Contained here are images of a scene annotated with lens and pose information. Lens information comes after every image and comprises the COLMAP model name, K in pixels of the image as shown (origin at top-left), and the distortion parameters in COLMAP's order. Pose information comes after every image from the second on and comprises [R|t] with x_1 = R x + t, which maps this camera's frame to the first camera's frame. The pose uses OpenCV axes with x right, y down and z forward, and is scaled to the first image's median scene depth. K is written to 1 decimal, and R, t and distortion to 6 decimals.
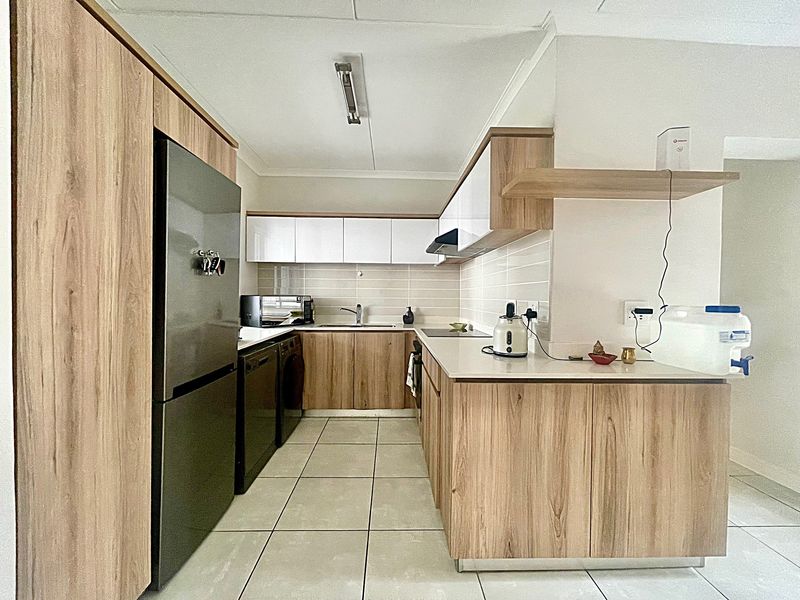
lens RADIAL K [[323.7, 0, 397.4], [0, 323.7, 300.1], [0, 0, 1]] dist [-0.001495, 0.000262]
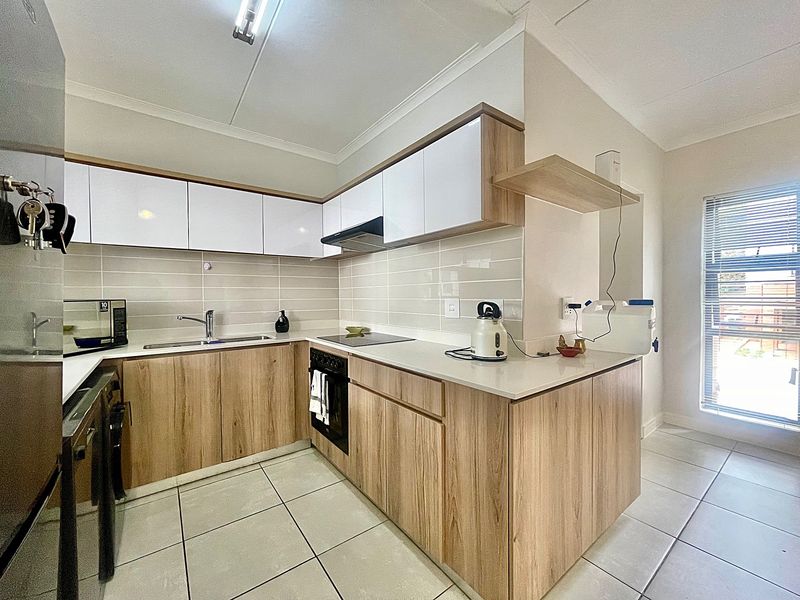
lens RADIAL K [[323.7, 0, 397.4], [0, 323.7, 300.1], [0, 0, 1]] dist [-0.001495, 0.000262]
pose [[0.815632, -0.024412, 0.578056, -0.226574], [0.023454, 0.999683, 0.009124, -0.006377], [-0.578096, 0.006115, 0.815946, 0.229341]]
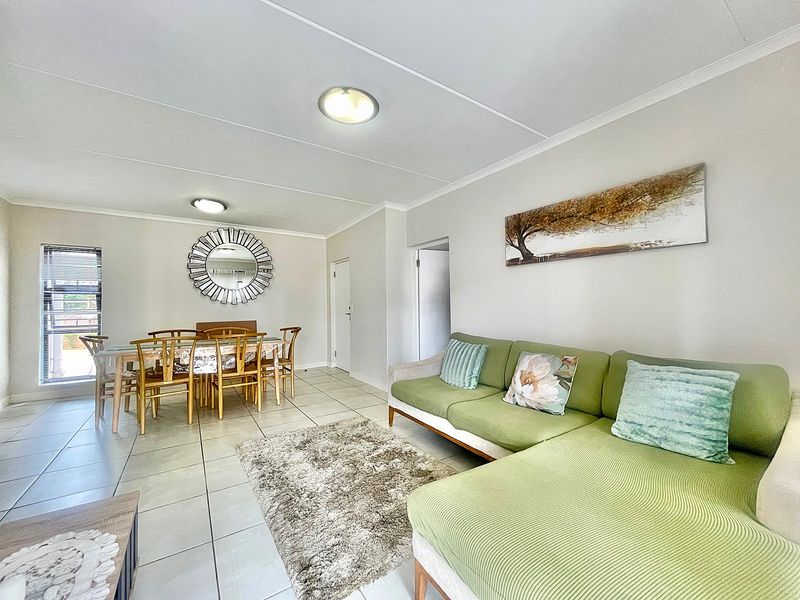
lens RADIAL K [[323.7, 0, 397.4], [0, 323.7, 300.1], [0, 0, 1]] dist [-0.001495, 0.000262]
pose [[-0.527523, 0.009758, 0.849485, -0.970002], [0.017229, 0.999851, -0.000786, 0.000809], [-0.849366, 0.014221, -0.527613, -0.090394]]
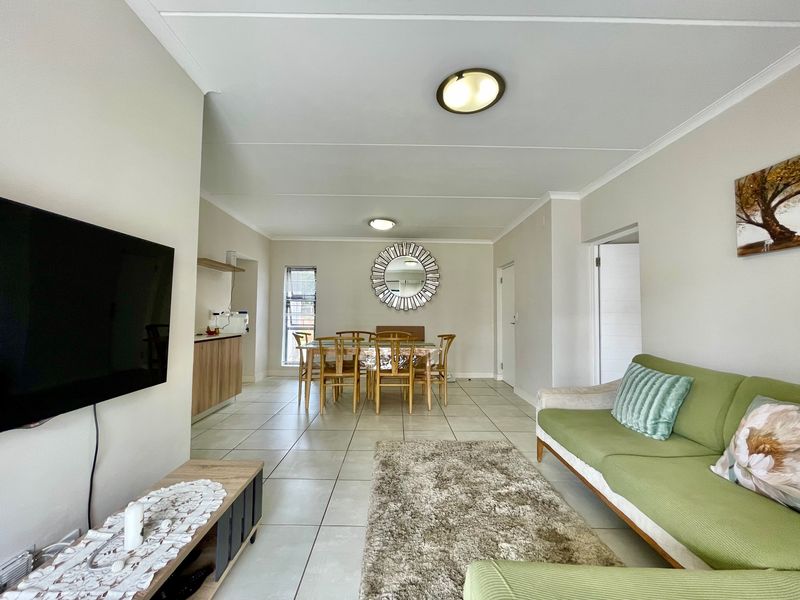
lens RADIAL K [[323.7, 0, 397.4], [0, 323.7, 300.1], [0, 0, 1]] dist [-0.001495, 0.000262]
pose [[0.022479, 0.031532, 0.999250, -0.944526], [0.002949, 0.999496, -0.031607, 0.005083], [-0.999743, 0.003657, 0.022375, -0.258021]]
